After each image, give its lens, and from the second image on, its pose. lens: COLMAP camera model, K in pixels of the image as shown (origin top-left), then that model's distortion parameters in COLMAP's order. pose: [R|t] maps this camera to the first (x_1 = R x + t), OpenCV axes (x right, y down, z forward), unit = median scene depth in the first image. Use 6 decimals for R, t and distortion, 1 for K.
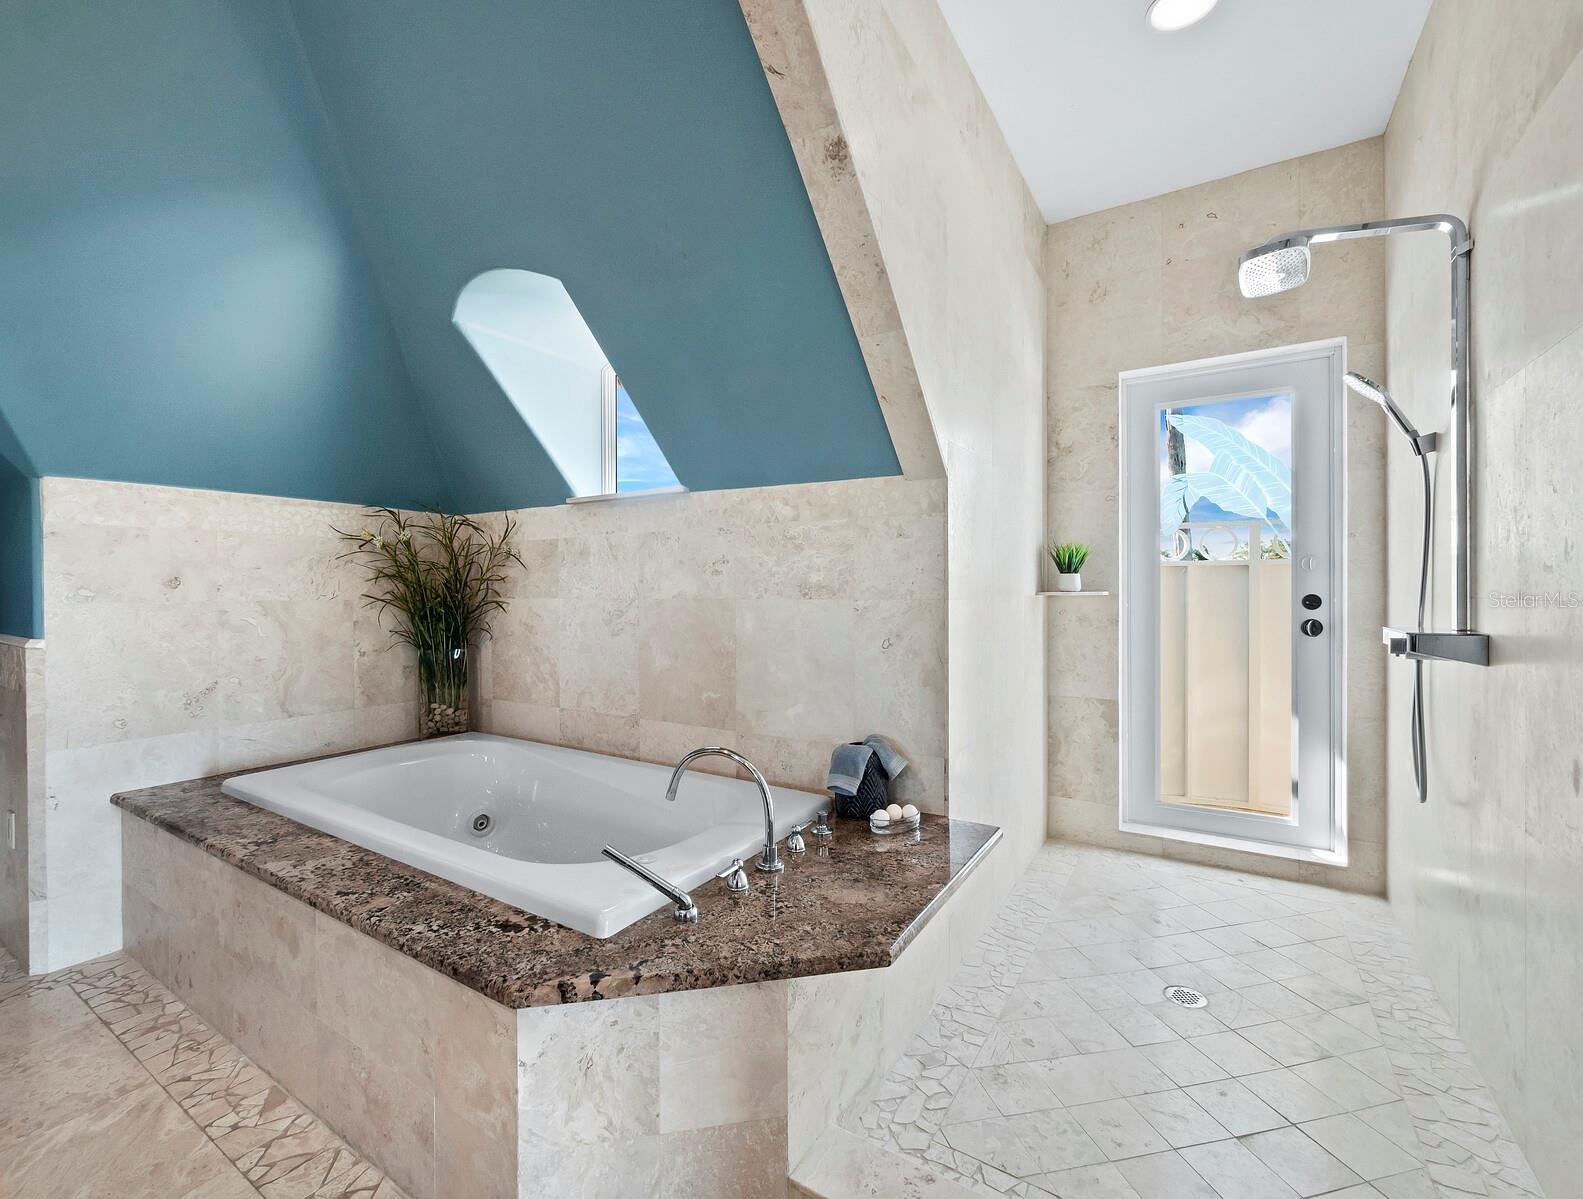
lens RADIAL K [[677.0, 0, 789.7], [0, 677.0, 594.6], [0, 0, 1]] dist [0.000833, -0.000545]
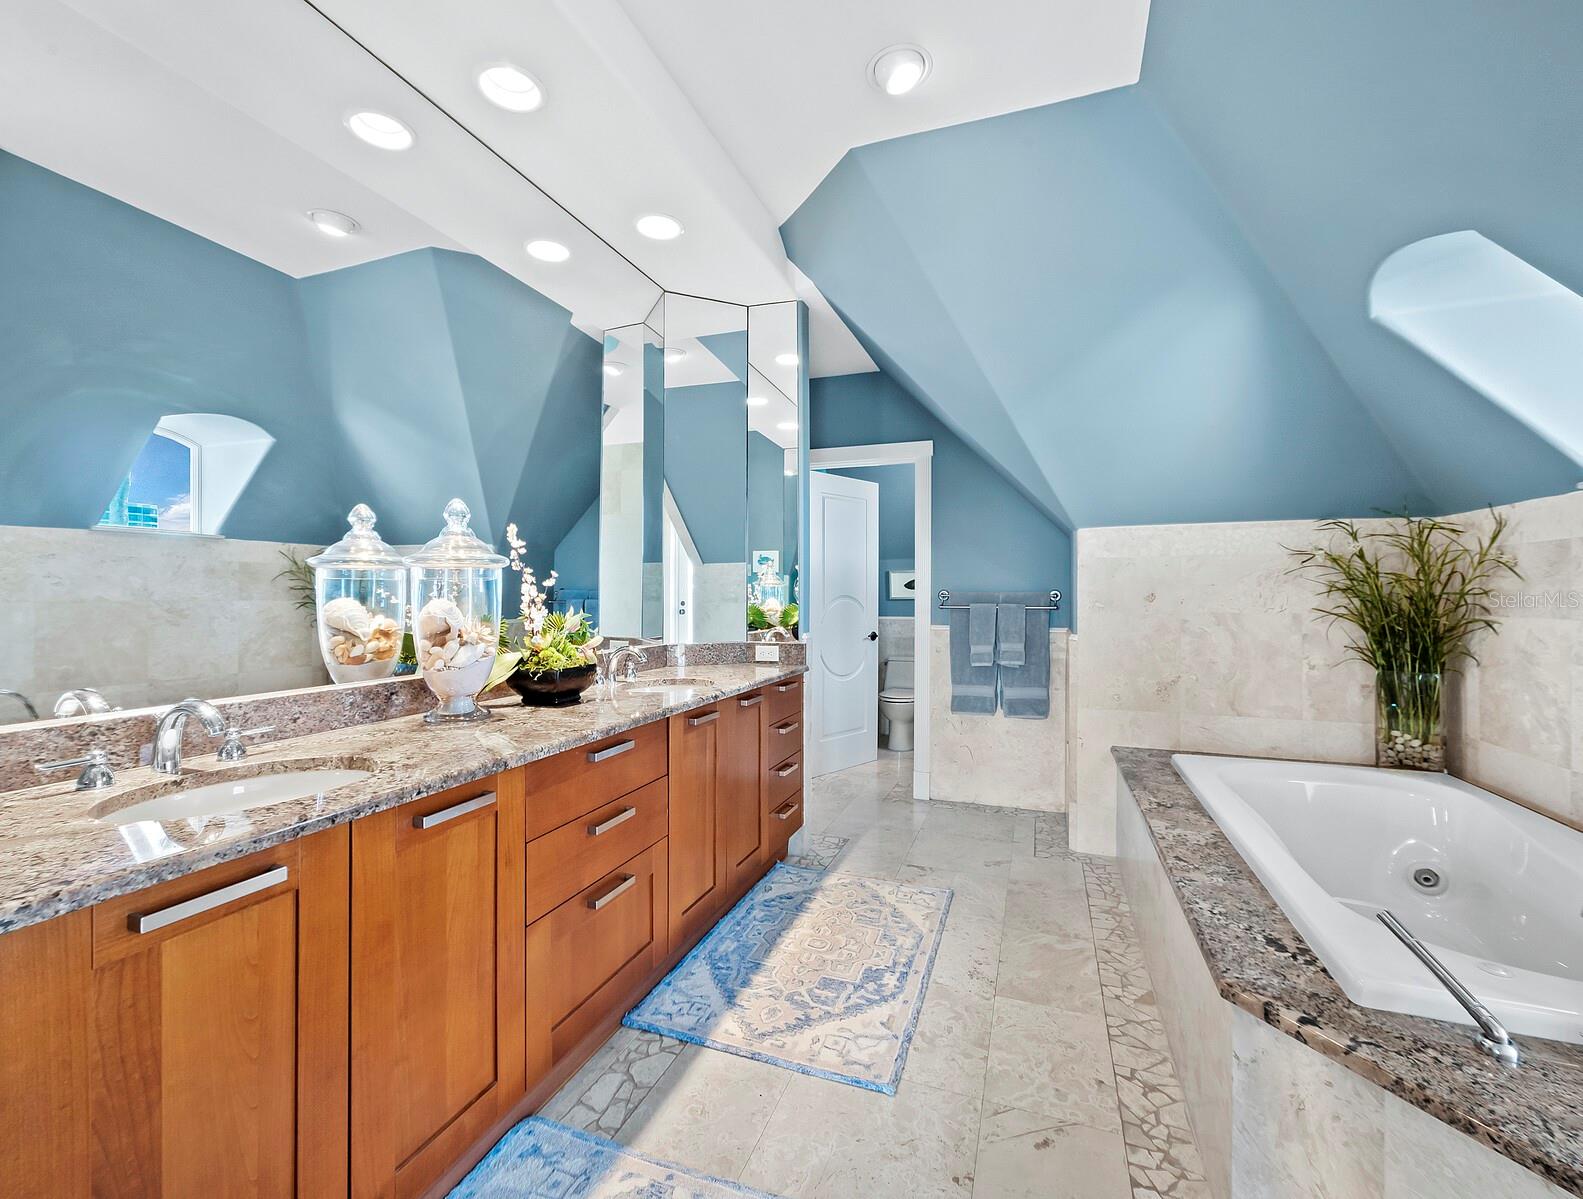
lens RADIAL K [[677.0, 0, 788.5], [0, 677.0, 595.8], [0, 0, 1]] dist [0.000833, -0.000545]
pose [[0.207953, 0.005141, -0.978125, 0.229787], [-0.006691, 0.999970, 0.003833, -0.020489], [0.978116, 0.005747, 0.207981, 0.029286]]
